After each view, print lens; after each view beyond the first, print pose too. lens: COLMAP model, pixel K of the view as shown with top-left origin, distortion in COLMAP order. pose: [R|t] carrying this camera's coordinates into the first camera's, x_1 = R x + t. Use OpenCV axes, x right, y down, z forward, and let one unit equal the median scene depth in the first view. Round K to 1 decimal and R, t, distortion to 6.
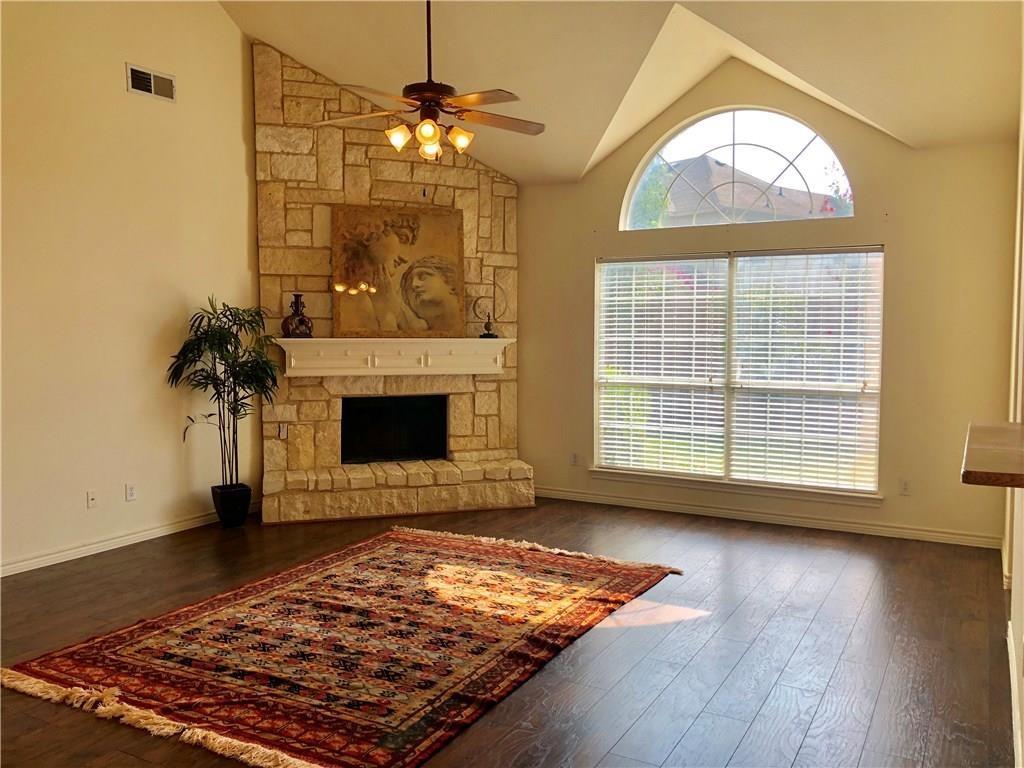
lens RADIAL K [[819.7, 0, 531.9], [0, 819.7, 380.7], [0, 0, 1]] dist [0.039572, -0.041232]
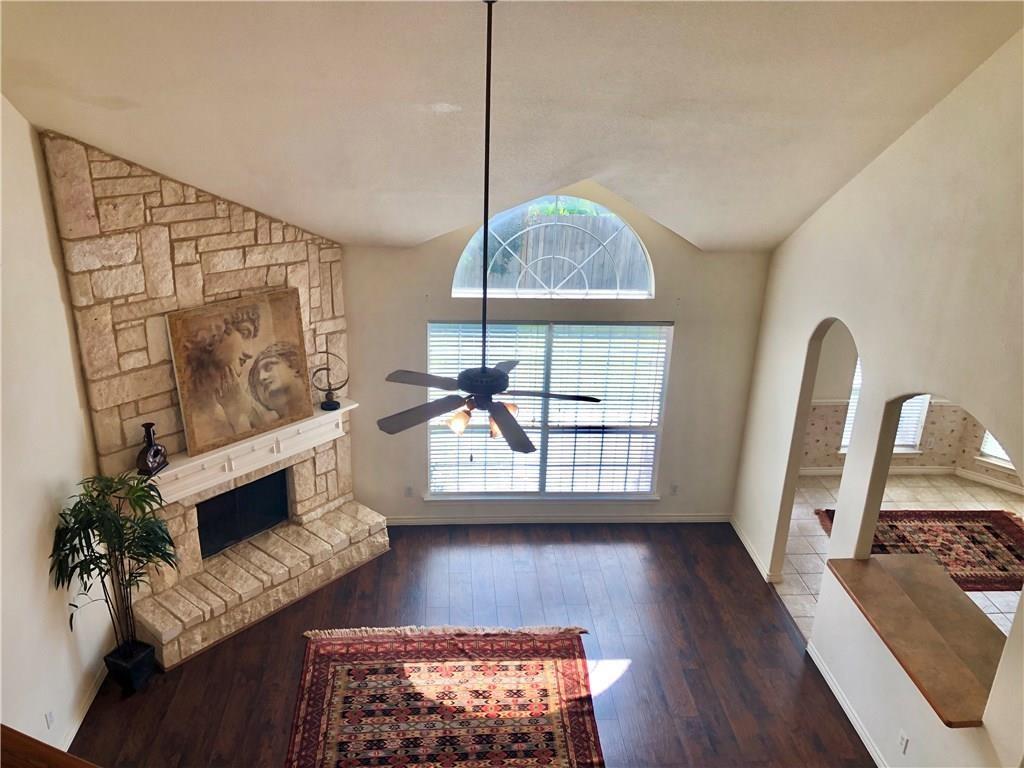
lens RADIAL K [[819.7, 0, 512.3], [0, 819.7, 379.3], [0, 0, 1]] dist [0.039572, -0.041232]
pose [[0.844393, -0.170986, 0.507705, -0.397960], [0.002914, 0.949150, 0.314811, -0.431861], [-0.535716, -0.264345, 0.801954, 0.092544]]
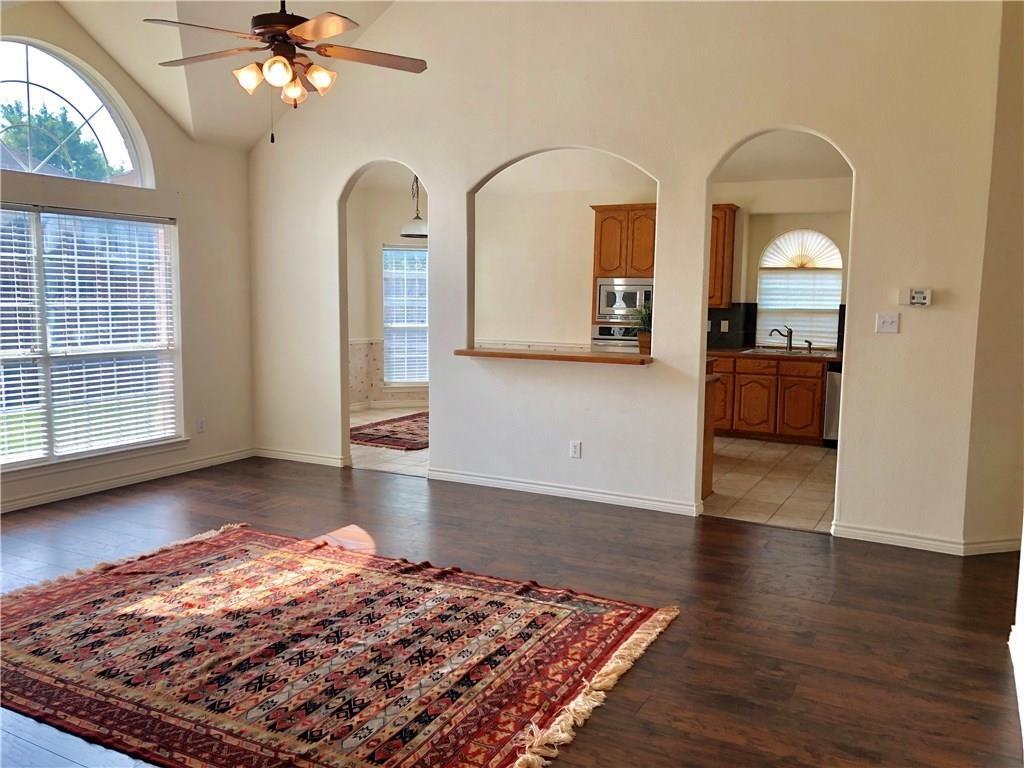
lens RADIAL K [[819.7, 0, 480.6], [0, 819.7, 376.2], [0, 0, 1]] dist [0.039572, -0.041232]
pose [[0.036031, -0.103140, 0.994014, -0.649771], [0.058716, 0.993160, 0.100923, -0.035068], [-0.997624, 0.054728, 0.041840, 0.498374]]
